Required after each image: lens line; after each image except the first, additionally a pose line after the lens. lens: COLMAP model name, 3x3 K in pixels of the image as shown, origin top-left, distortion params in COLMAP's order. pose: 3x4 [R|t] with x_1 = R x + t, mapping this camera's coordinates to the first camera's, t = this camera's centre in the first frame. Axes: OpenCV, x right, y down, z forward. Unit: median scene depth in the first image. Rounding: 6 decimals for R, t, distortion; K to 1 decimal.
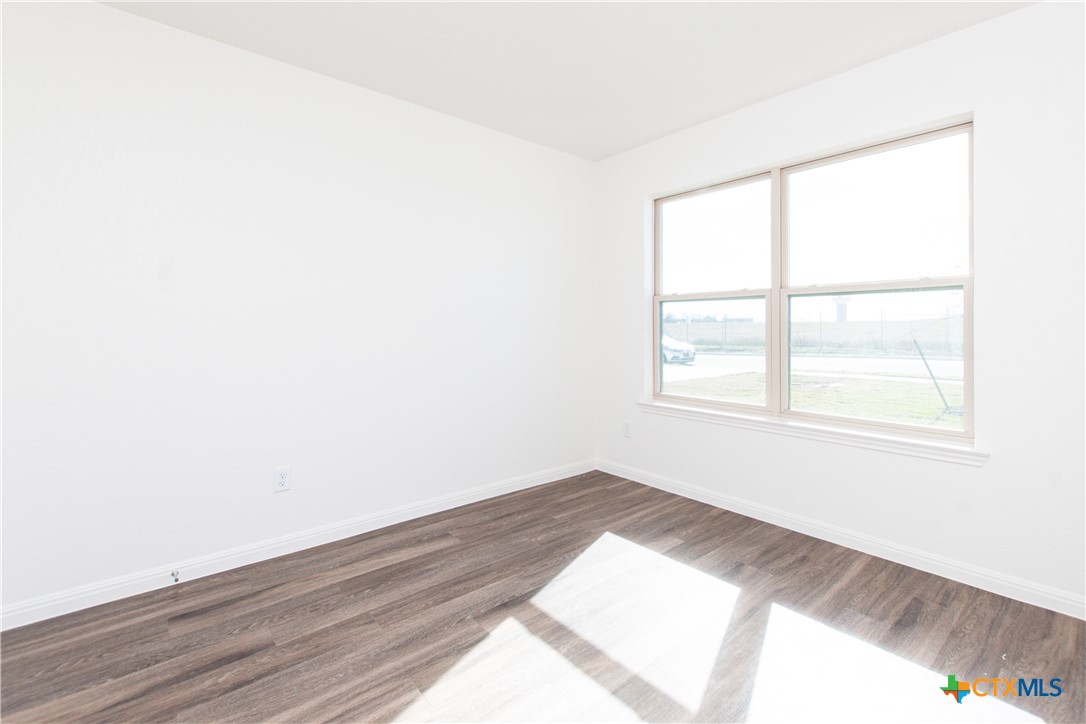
lens RADIAL K [[475.5, 0, 543.3], [0, 475.5, 333.2], [0, 0, 1]] dist [0.000075, -0.000601]
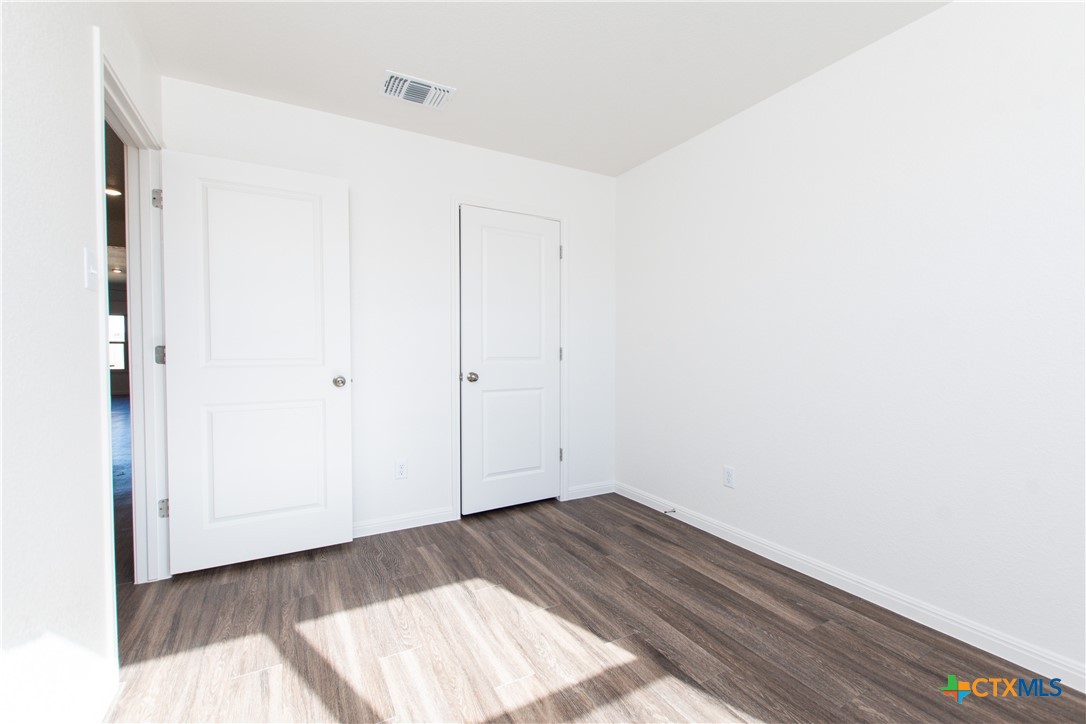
lens RADIAL K [[472.6, 0, 550.6], [0, 472.6, 358.3], [0, 0, 1]] dist [-0.001160, -0.000851]
pose [[-0.191631, 0.018321, -0.981296, 0.875856], [-0.006930, 0.999776, 0.020020, -0.006417], [0.981443, 0.010637, -0.191461, 1.025571]]
